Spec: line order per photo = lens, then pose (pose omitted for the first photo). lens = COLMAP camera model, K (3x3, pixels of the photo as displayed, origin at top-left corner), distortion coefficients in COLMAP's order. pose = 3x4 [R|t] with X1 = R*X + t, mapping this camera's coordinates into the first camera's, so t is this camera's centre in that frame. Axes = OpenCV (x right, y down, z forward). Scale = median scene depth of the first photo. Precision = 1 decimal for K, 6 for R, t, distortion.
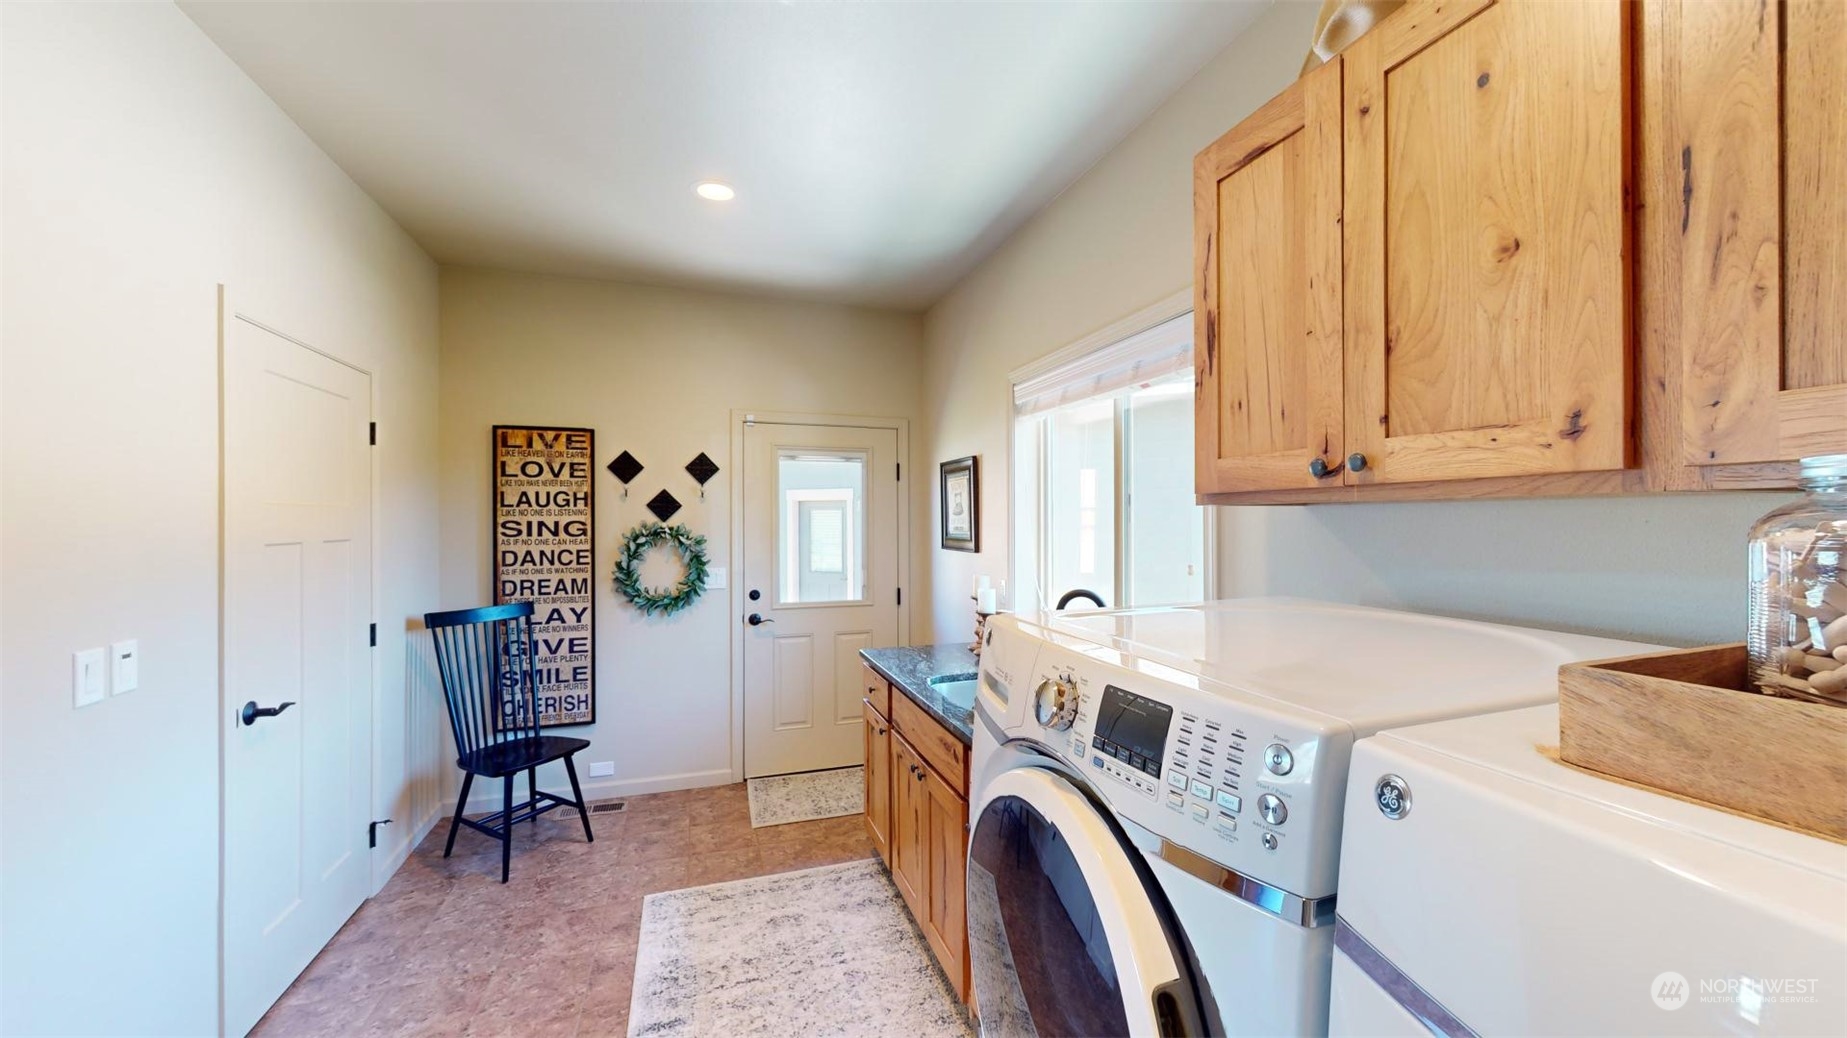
lens RADIAL K [[675.7, 0, 920.9], [0, 675.7, 519.3], [0, 0, 1]] dist [-0.001066, -0.000155]
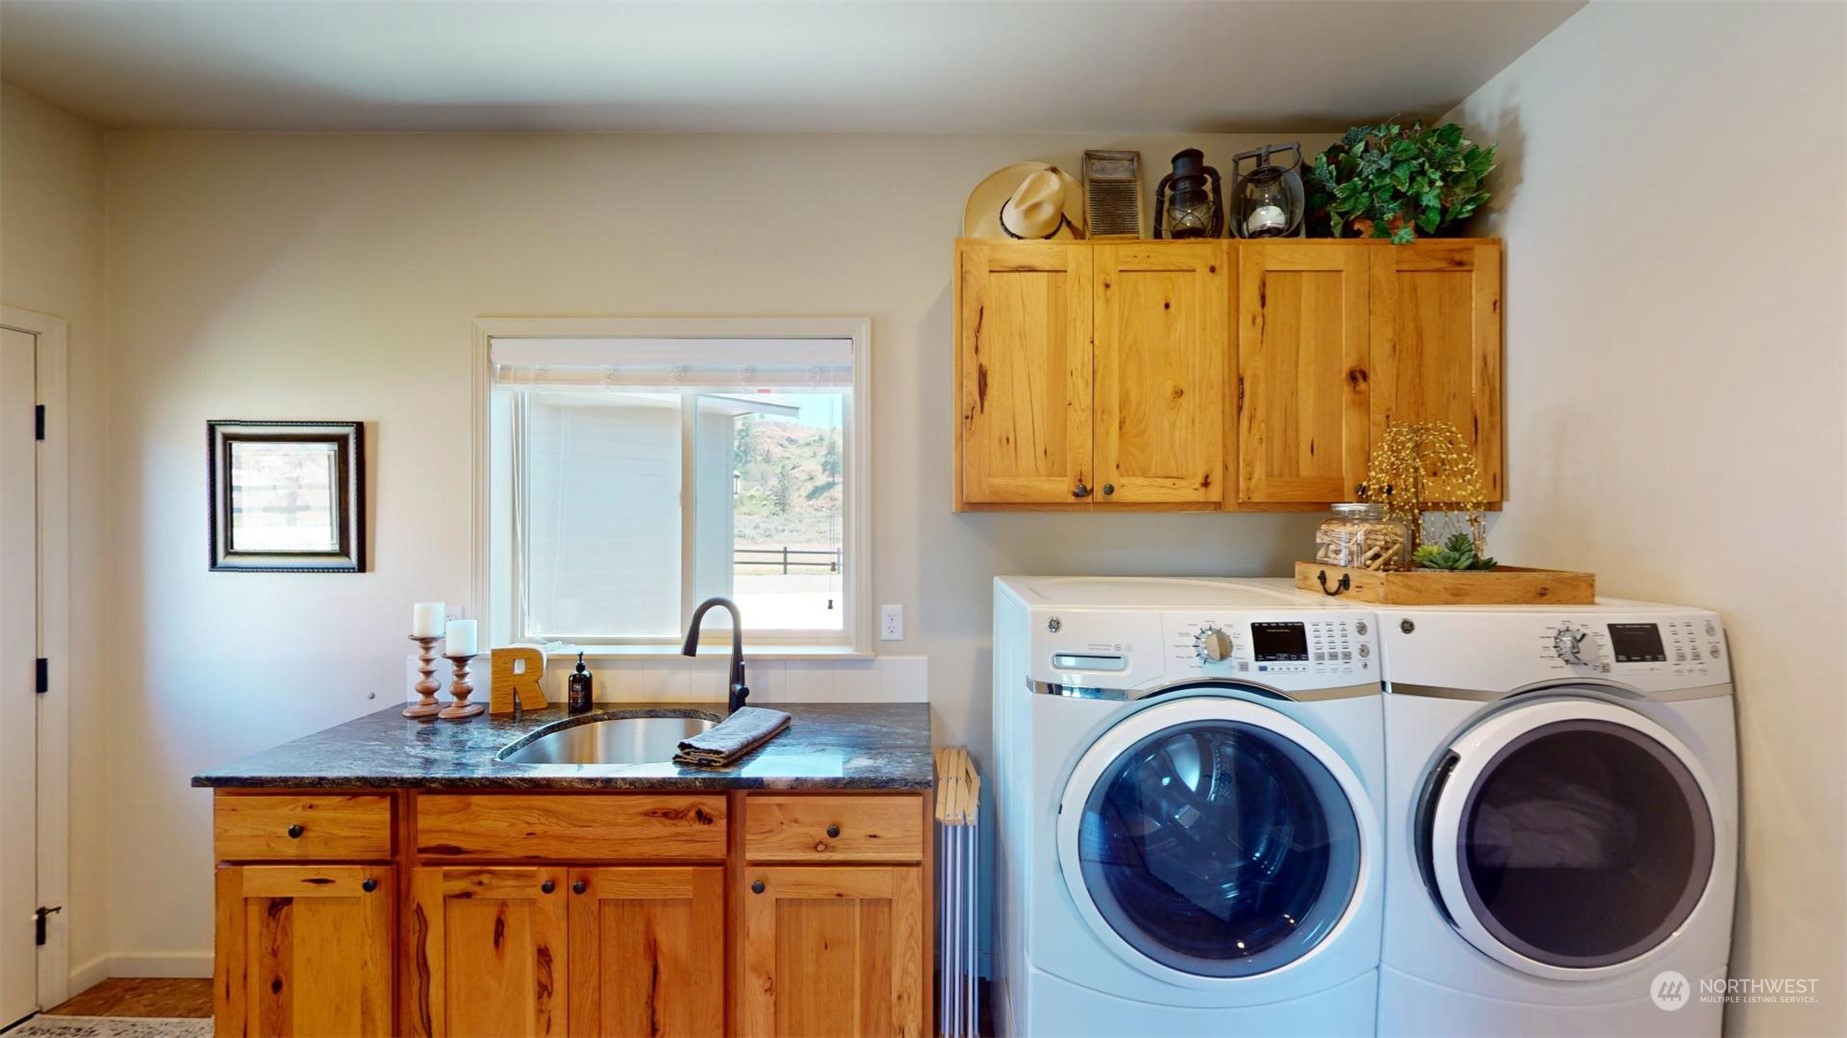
lens RADIAL K [[675.7, 0, 922.0], [0, 675.7, 514.8], [0, 0, 1]] dist [-0.001066, -0.000155]
pose [[0.317248, 0.019198, 0.948148, -1.188396], [-0.004685, 0.999815, -0.018677, 0.015036], [-0.948331, 0.001483, 0.317279, 0.959595]]
